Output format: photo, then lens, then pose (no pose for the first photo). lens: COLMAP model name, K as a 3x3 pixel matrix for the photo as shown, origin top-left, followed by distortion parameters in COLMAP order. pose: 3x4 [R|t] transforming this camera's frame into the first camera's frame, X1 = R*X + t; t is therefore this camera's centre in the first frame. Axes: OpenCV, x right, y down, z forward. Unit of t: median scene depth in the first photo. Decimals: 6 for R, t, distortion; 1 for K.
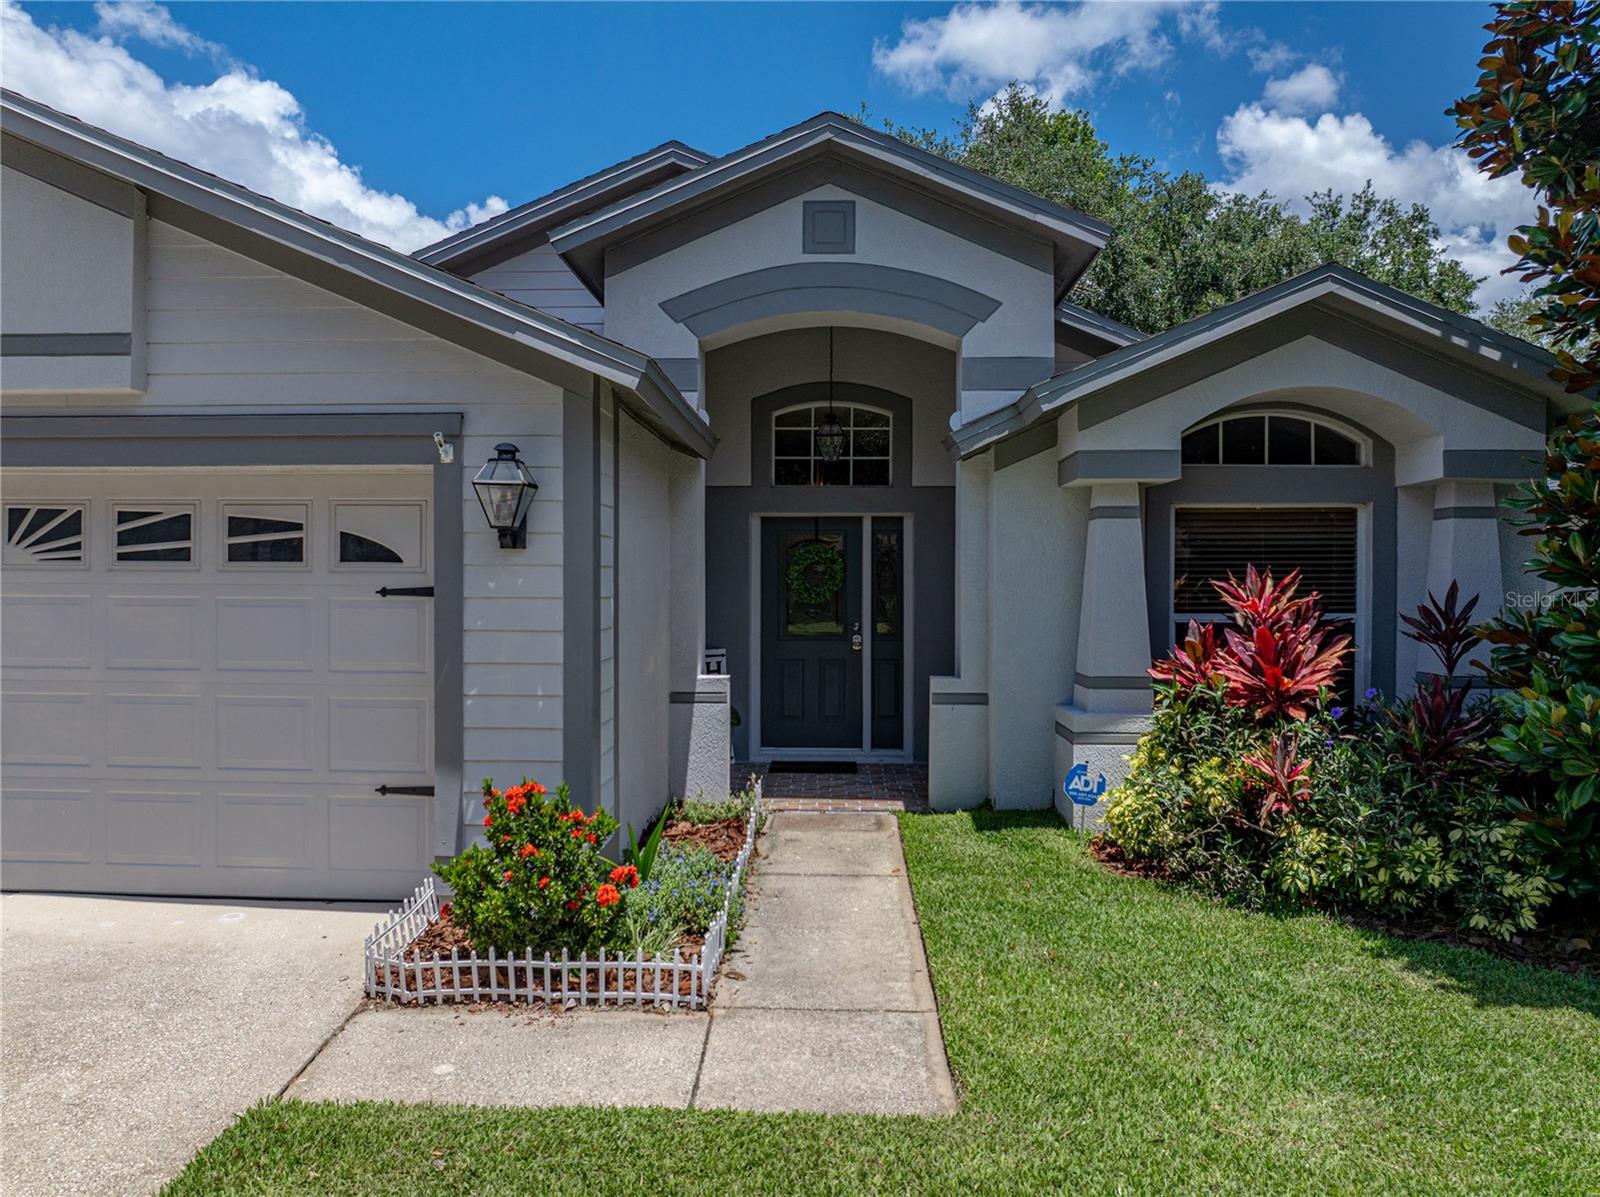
lens RADIAL K [[1132.0, 0, 800.0], [0, 1132.0, 598.5], [0, 0, 1]] dist [-0.036393, 0.000928]
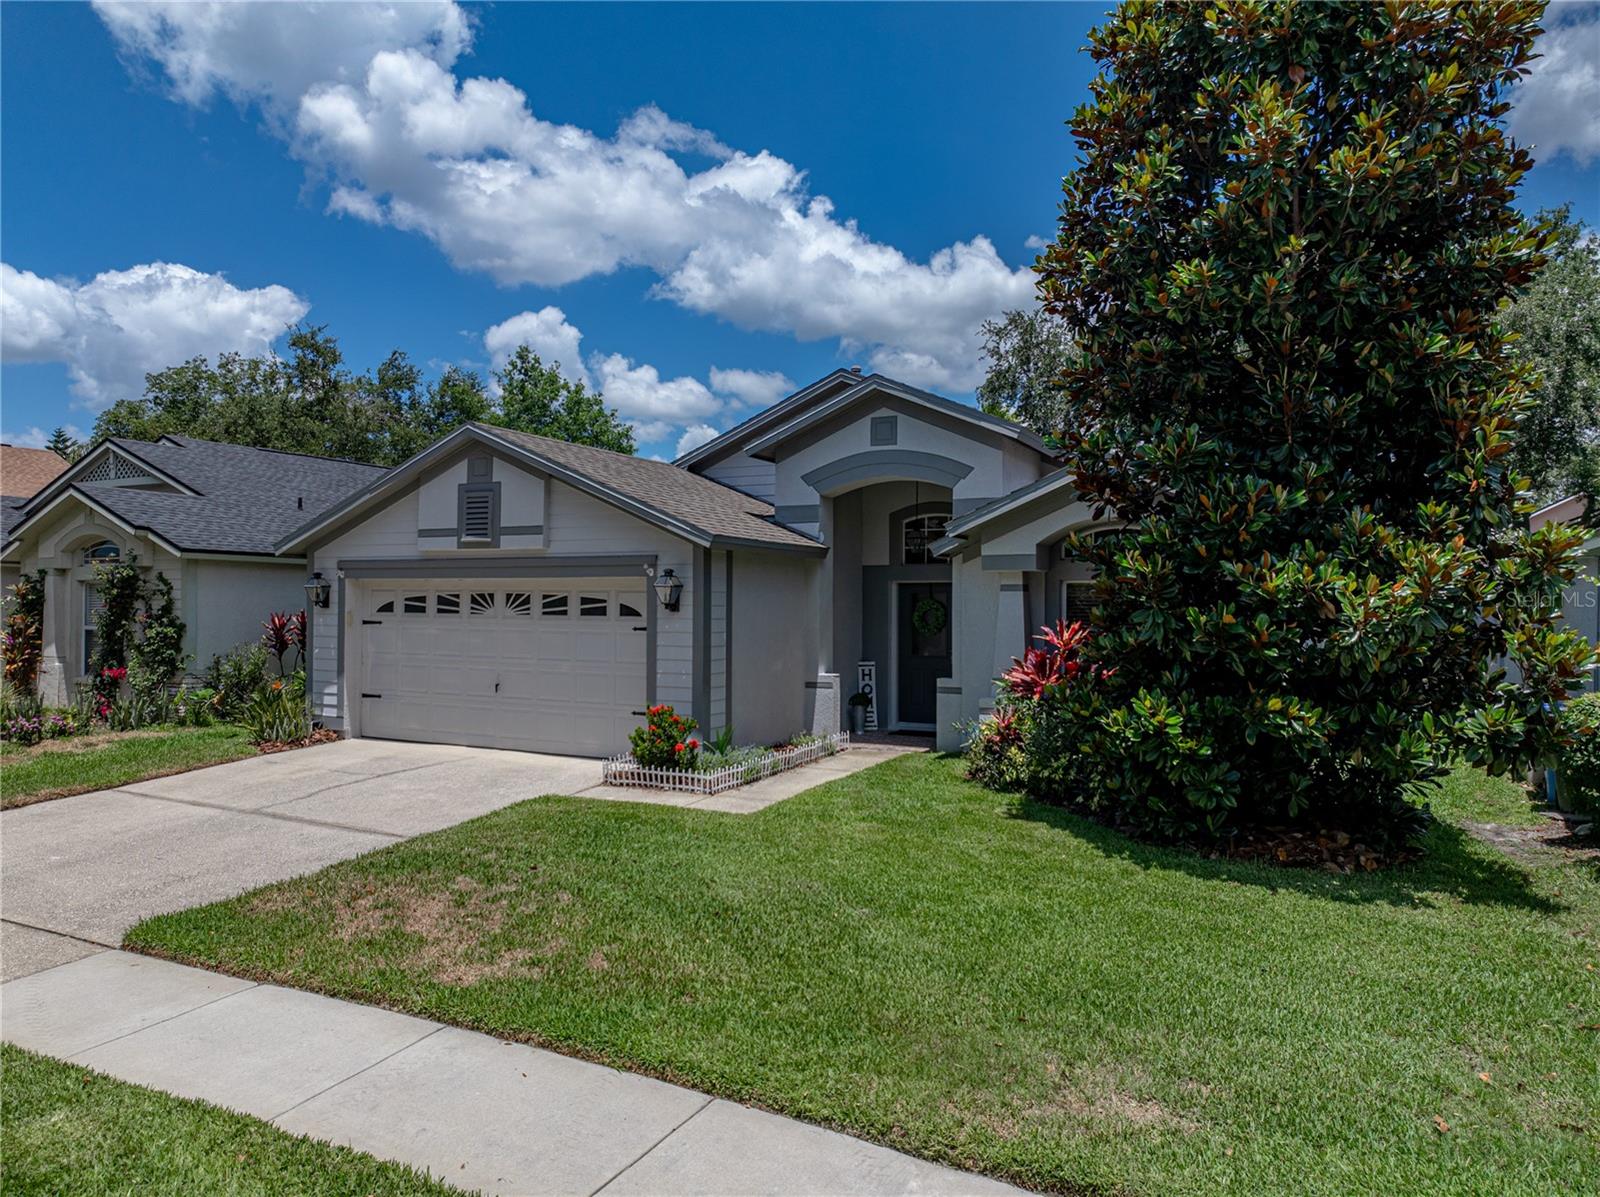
lens RADIAL K [[1132.0, 0, 800.0], [0, 1132.0, 598.5], [0, 0, 1]] dist [-0.036393, 0.000928]
pose [[0.905698, -0.001014, -0.423923, 0.943116], [-0.008997, 0.999726, -0.021611, -0.021388], [0.423828, 0.023387, 0.905441, -0.994235]]
